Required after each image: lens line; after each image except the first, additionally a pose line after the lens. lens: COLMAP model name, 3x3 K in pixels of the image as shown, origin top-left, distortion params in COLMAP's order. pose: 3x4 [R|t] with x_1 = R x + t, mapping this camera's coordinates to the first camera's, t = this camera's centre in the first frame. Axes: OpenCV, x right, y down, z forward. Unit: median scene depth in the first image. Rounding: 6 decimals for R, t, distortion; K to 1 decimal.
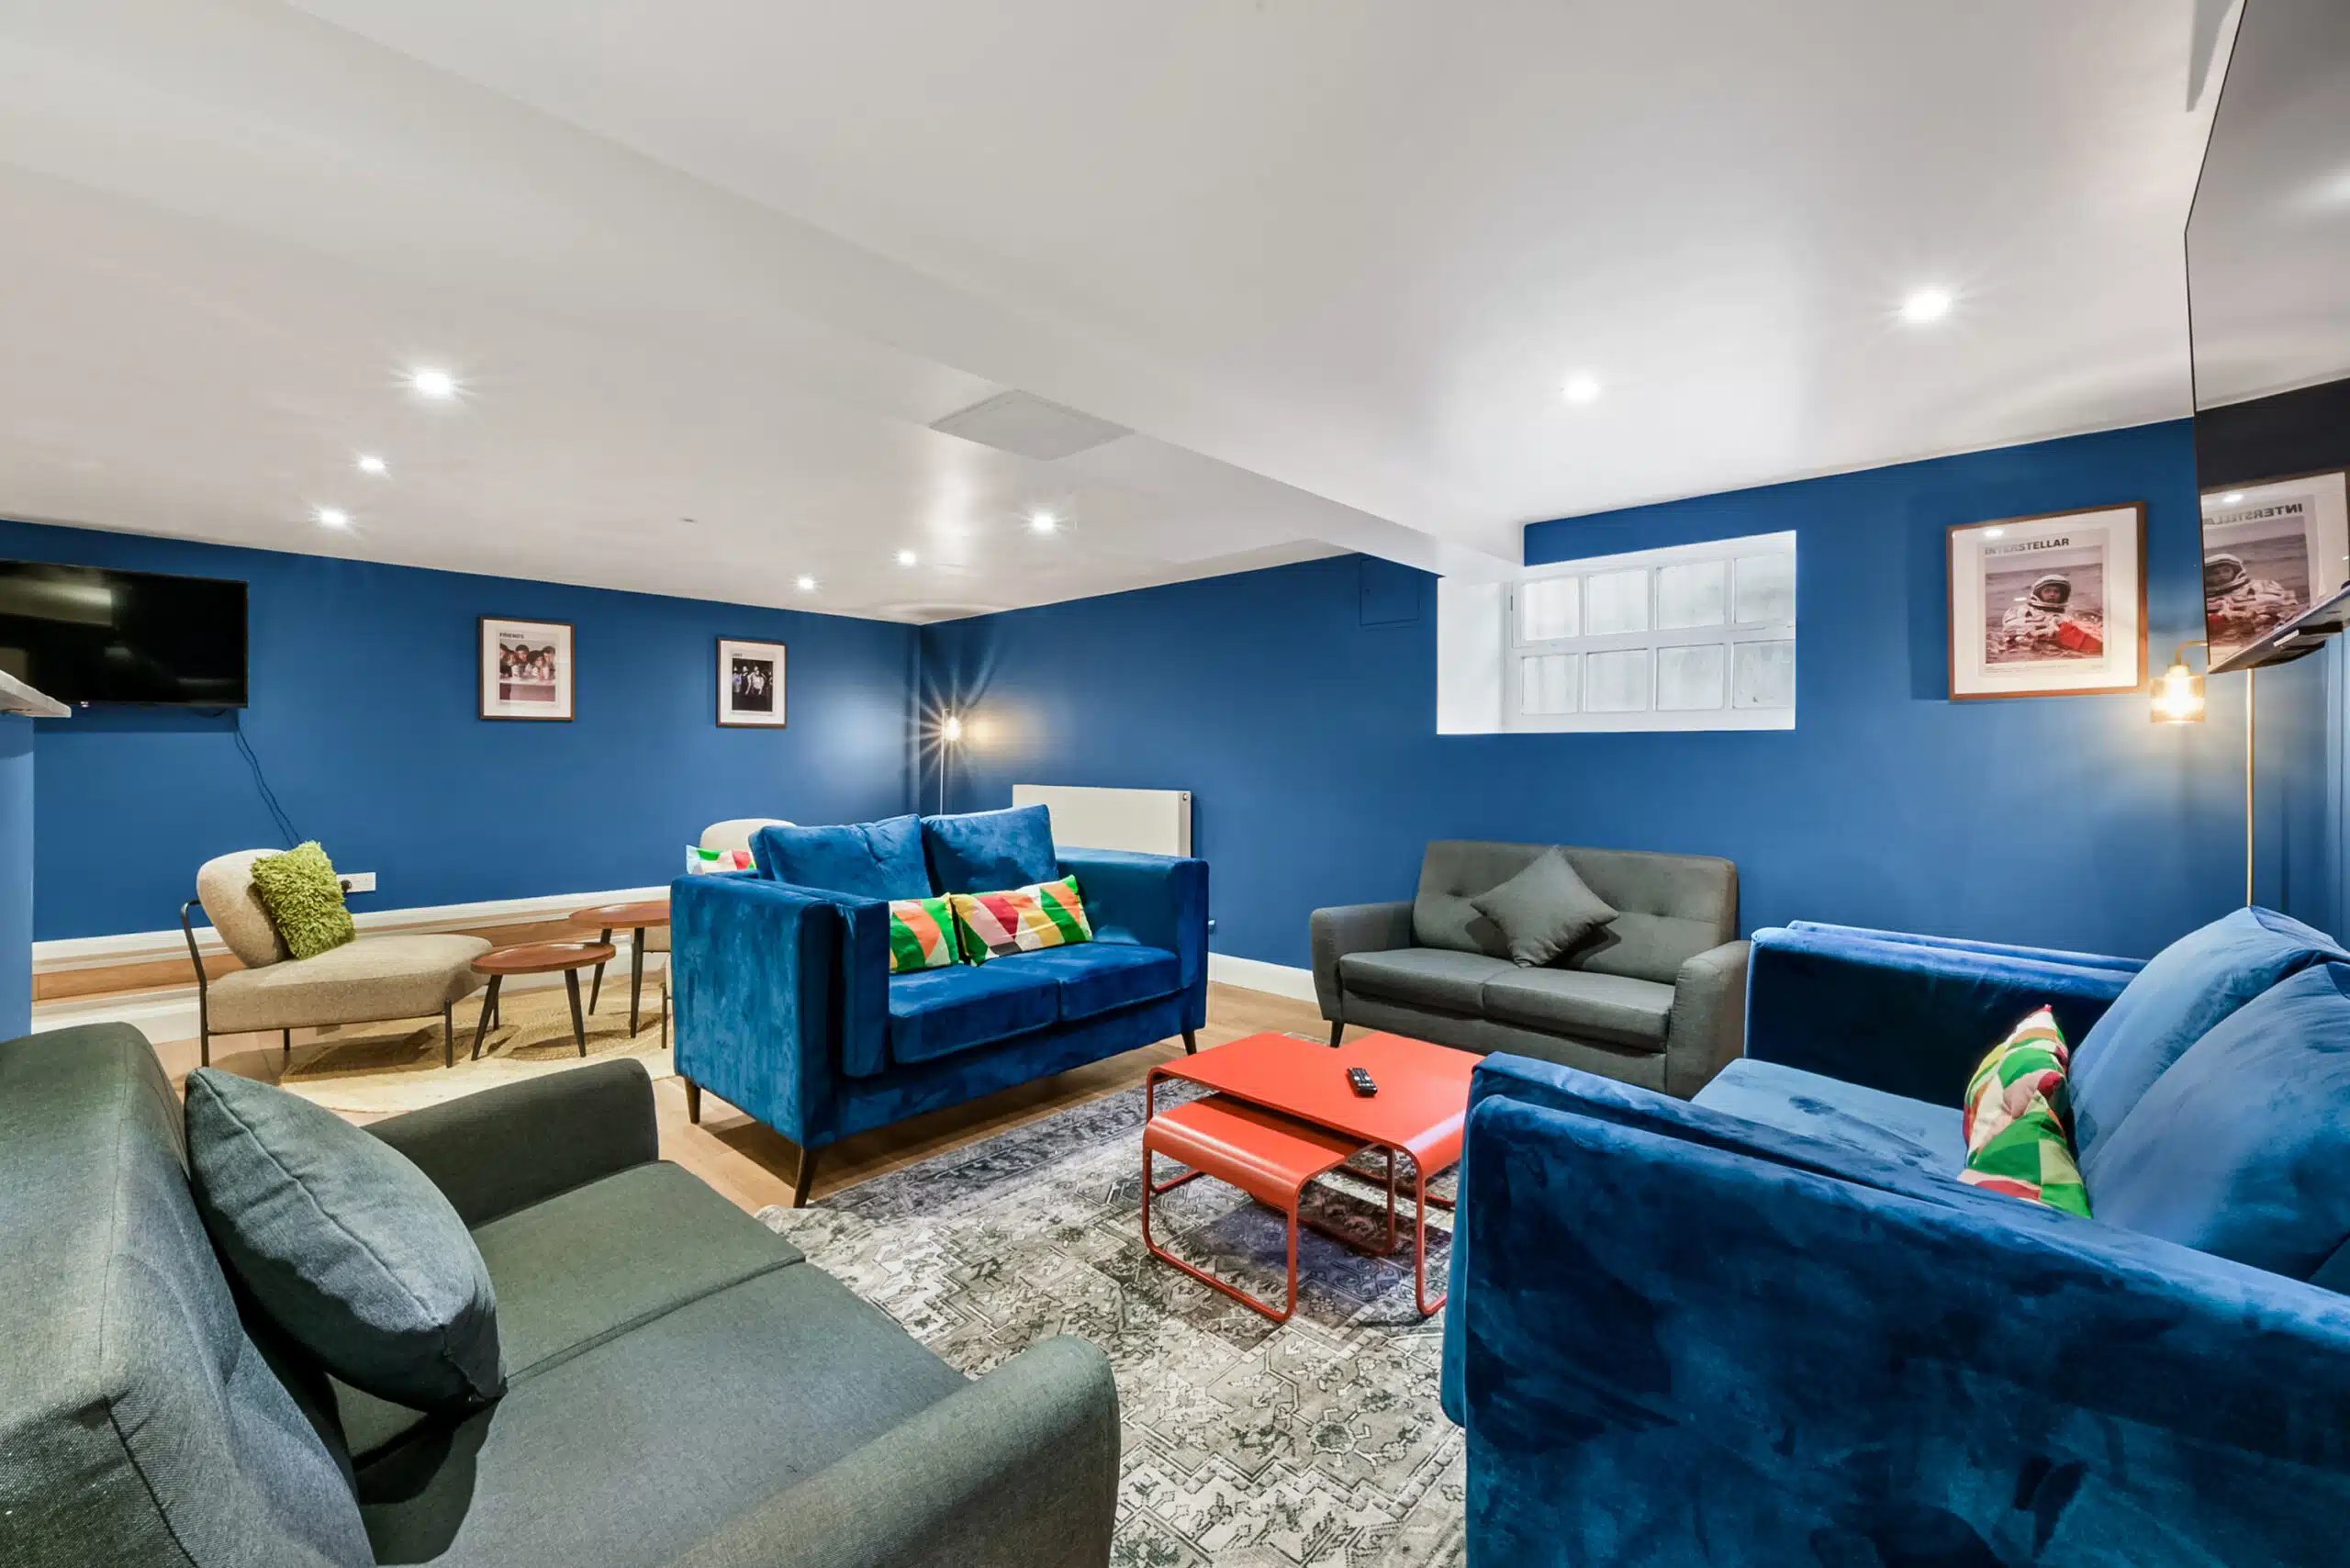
lens RADIAL K [[964.2, 0, 1175.0], [0, 964.2, 784.0], [0, 0, 1]] dist [-0.000166, -0.000057]
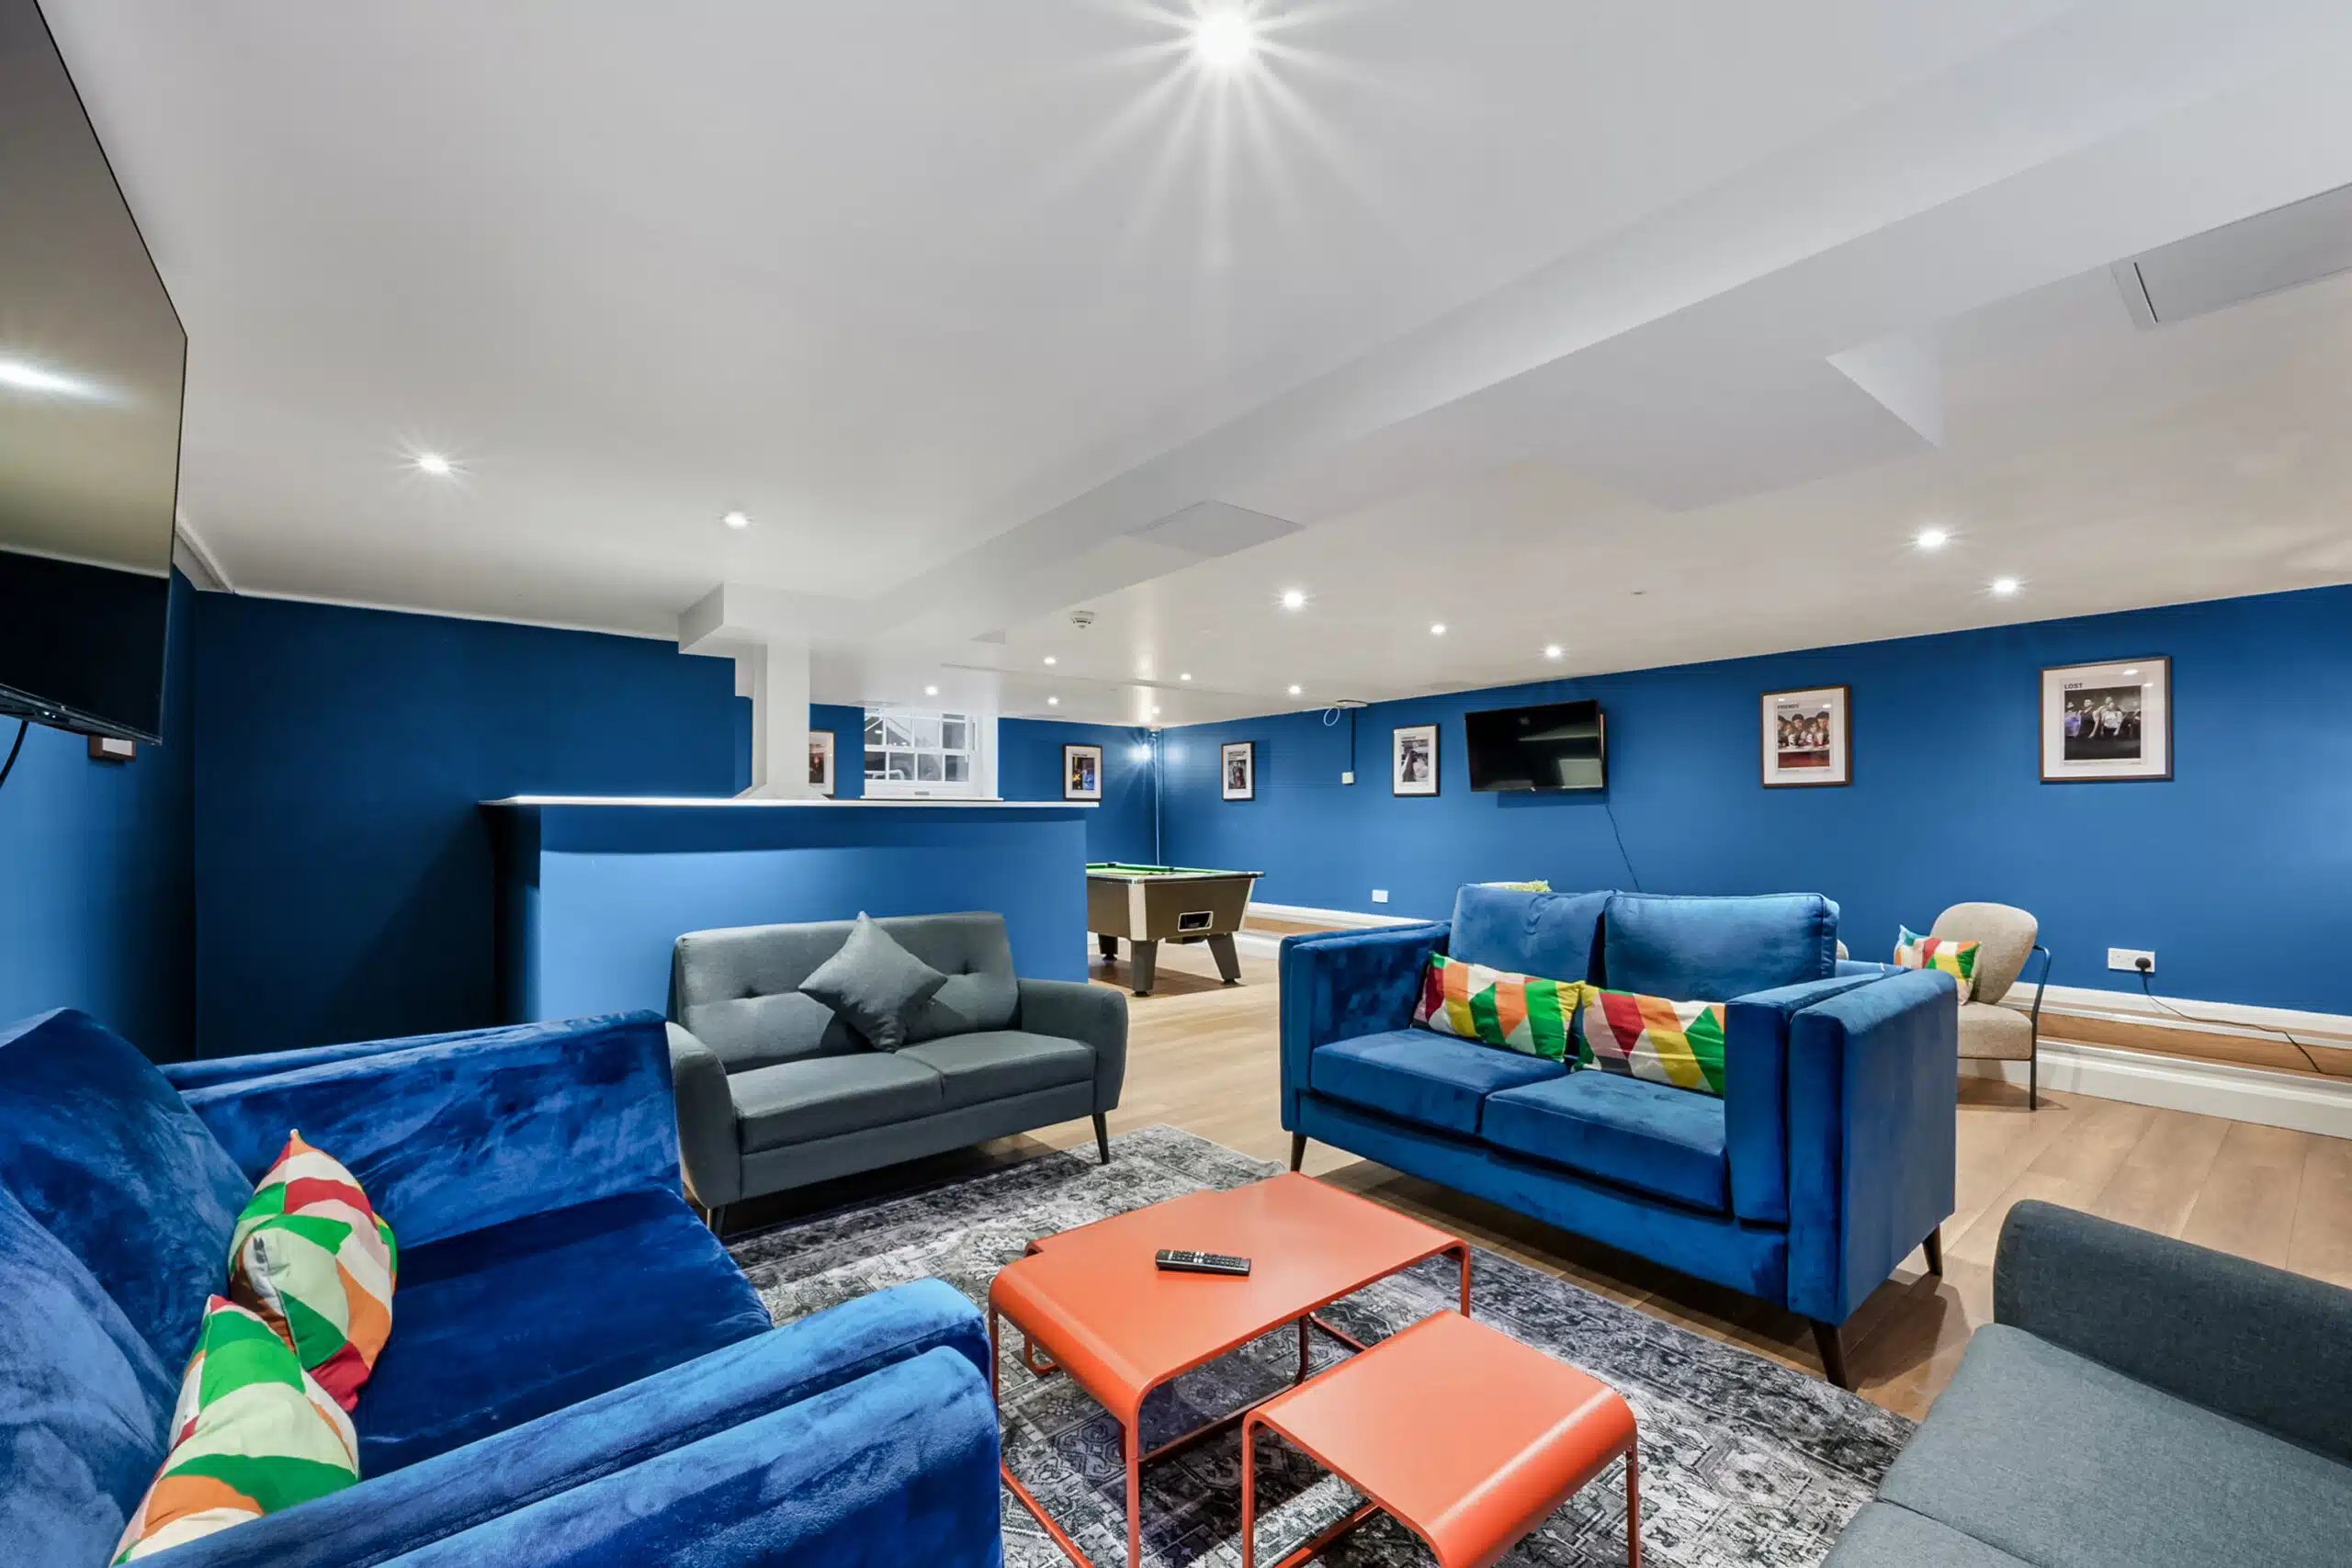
lens RADIAL K [[942.3, 0, 1189.3], [0, 942.3, 820.4], [0, 0, 1]] dist [-0.000442, -0.000054]
pose [[-0.132417, 0.000226, -0.991194, 0.414952], [-0.028033, 0.999599, 0.003973, -0.015418], [0.990798, 0.028312, -0.132358, 0.488080]]
